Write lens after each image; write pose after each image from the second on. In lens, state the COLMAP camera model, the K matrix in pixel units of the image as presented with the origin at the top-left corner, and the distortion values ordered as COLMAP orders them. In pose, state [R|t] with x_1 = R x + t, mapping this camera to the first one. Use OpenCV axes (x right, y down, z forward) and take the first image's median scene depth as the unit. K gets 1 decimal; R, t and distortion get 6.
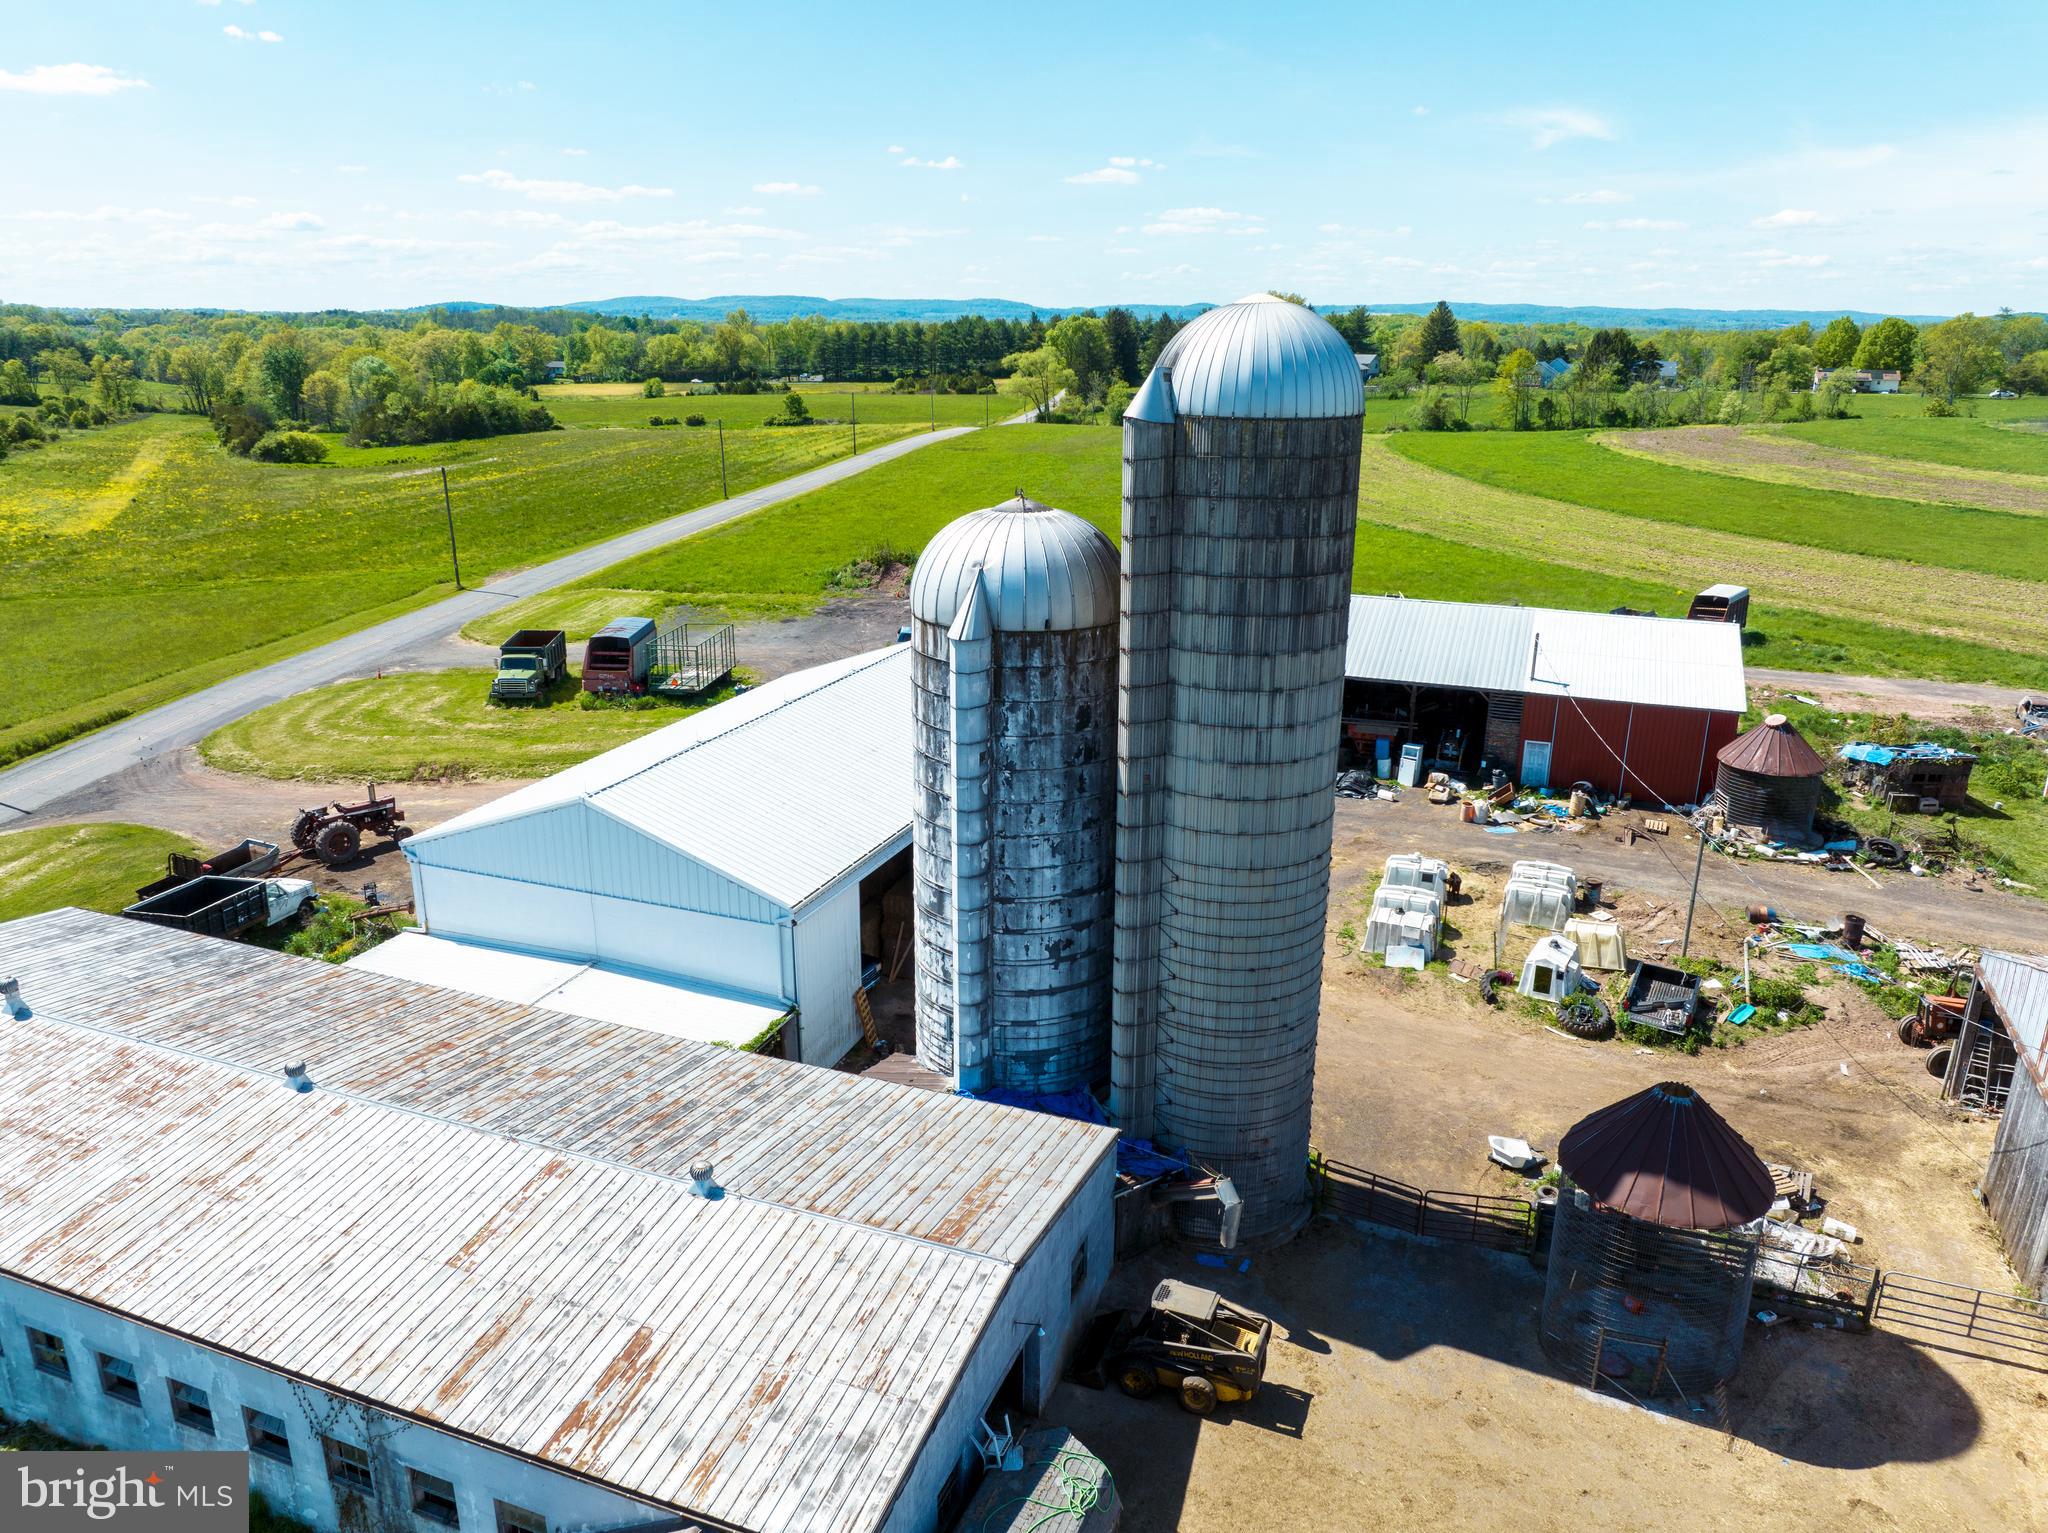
lens RADIAL K [[1448.3, 0, 1029.2], [0, 1448.3, 771.8], [0, 0, 1]] dist [-0.051030, 0.022348]
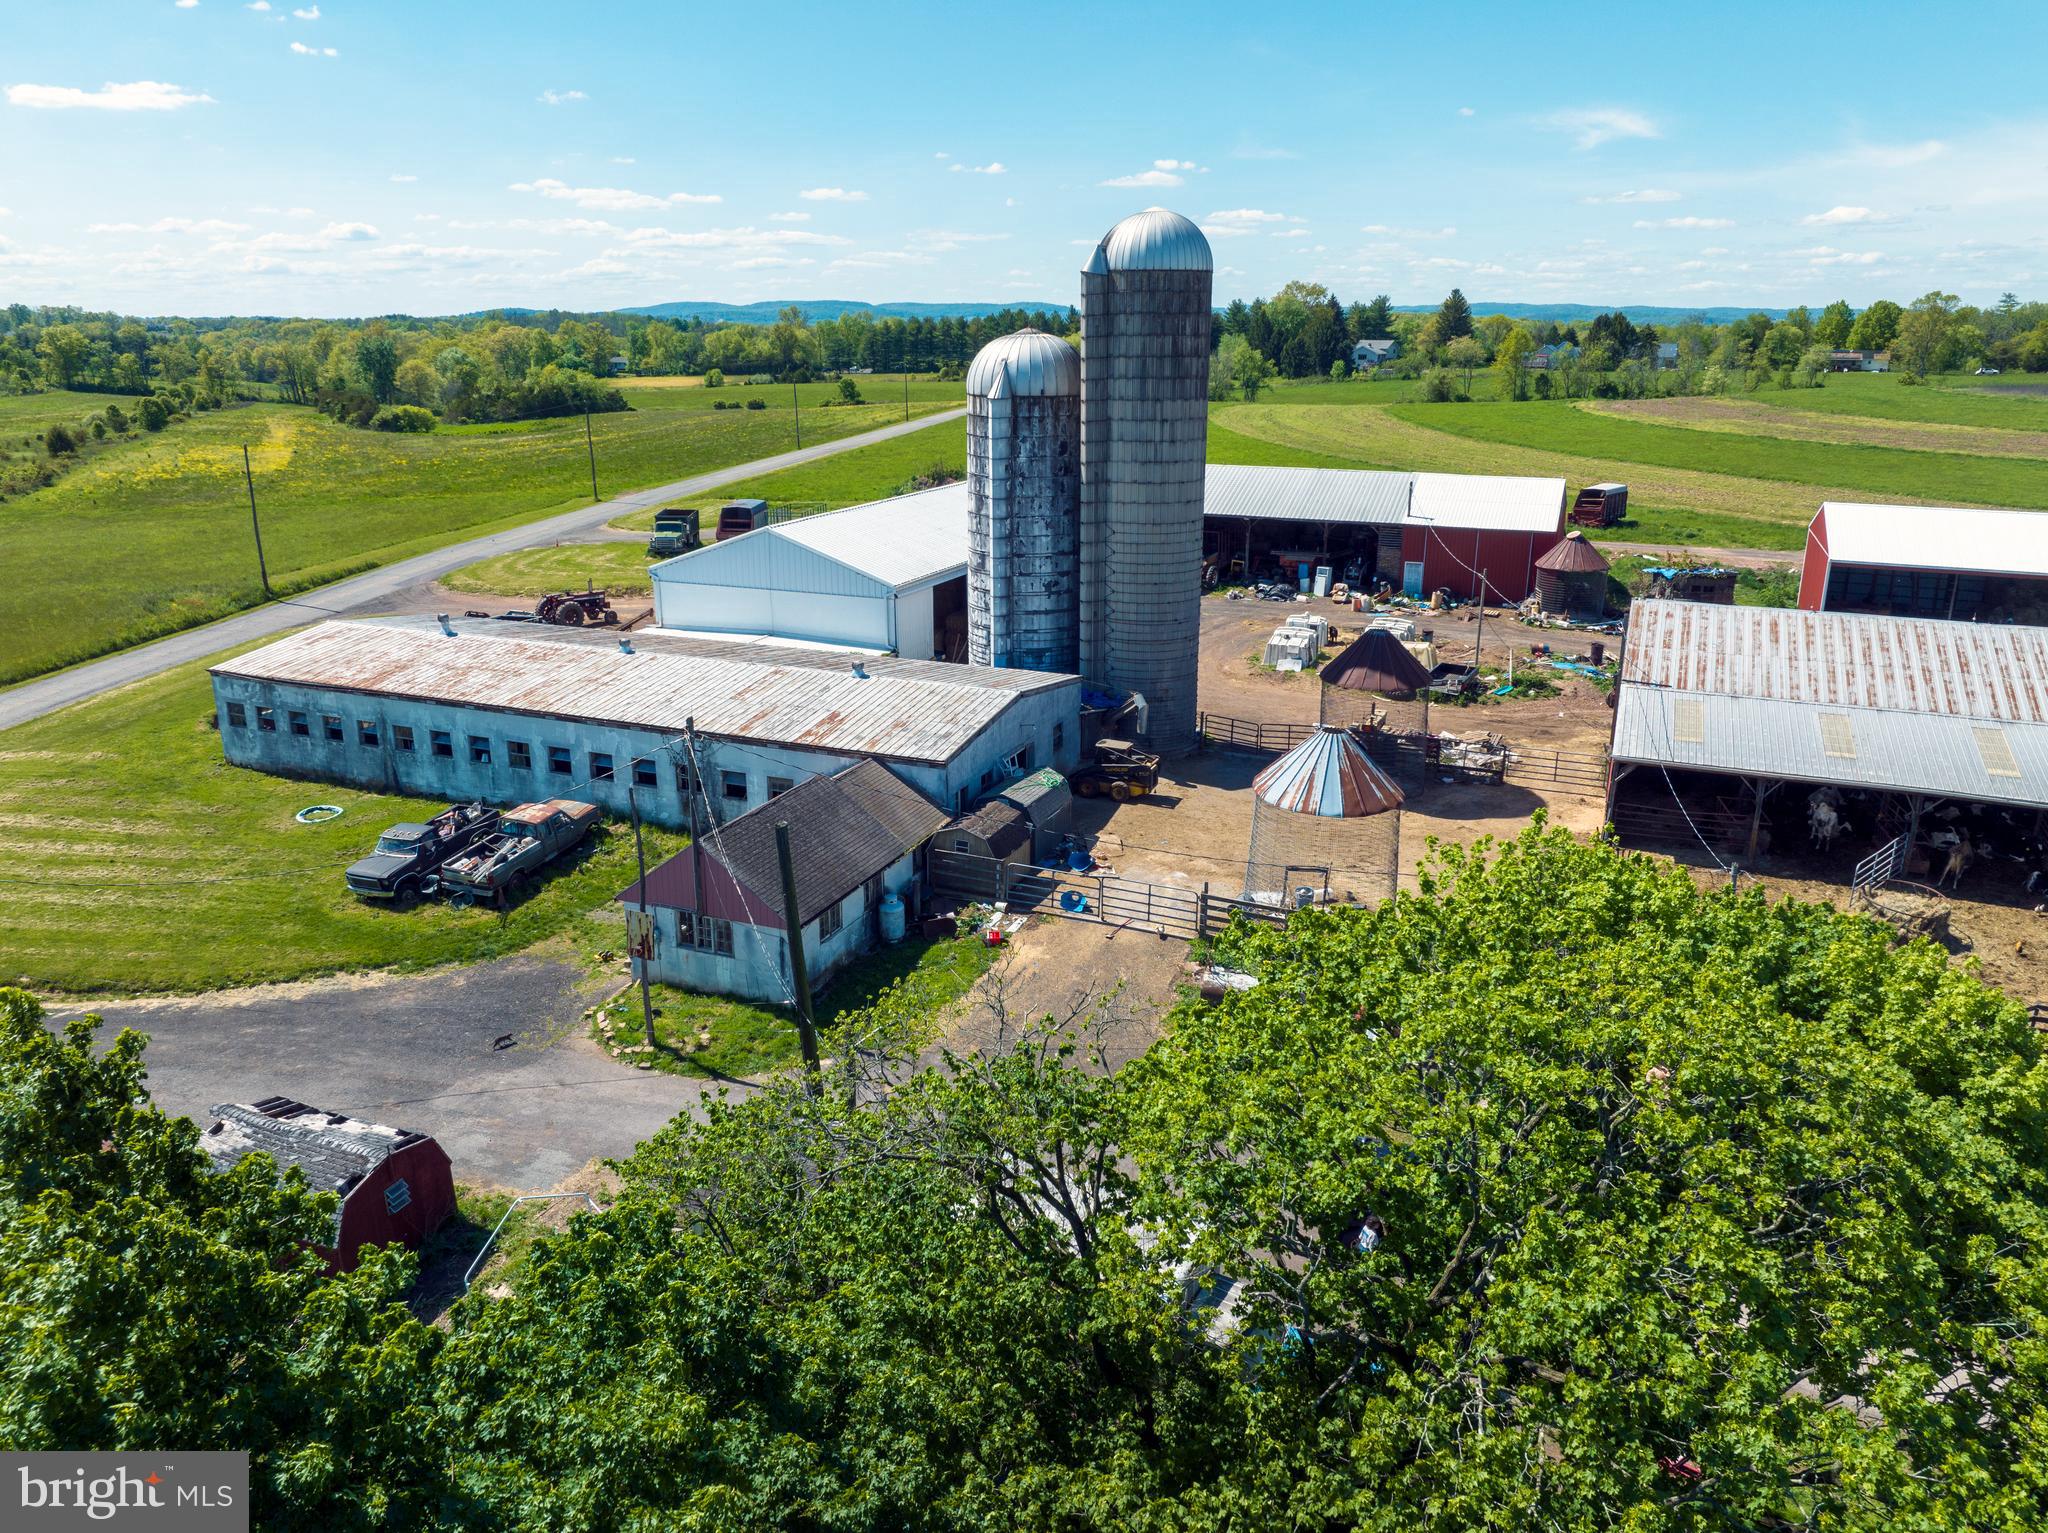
lens RADIAL K [[1448.3, 0, 1026.4], [0, 1448.3, 758.7], [0, 0, 1]] dist [-0.051030, 0.022348]
pose [[0.999524, 0.001898, -0.030777, 0.006582], [-0.002225, 0.999941, -0.010596, 0.050525], [0.030755, 0.010659, 0.999470, -0.108510]]
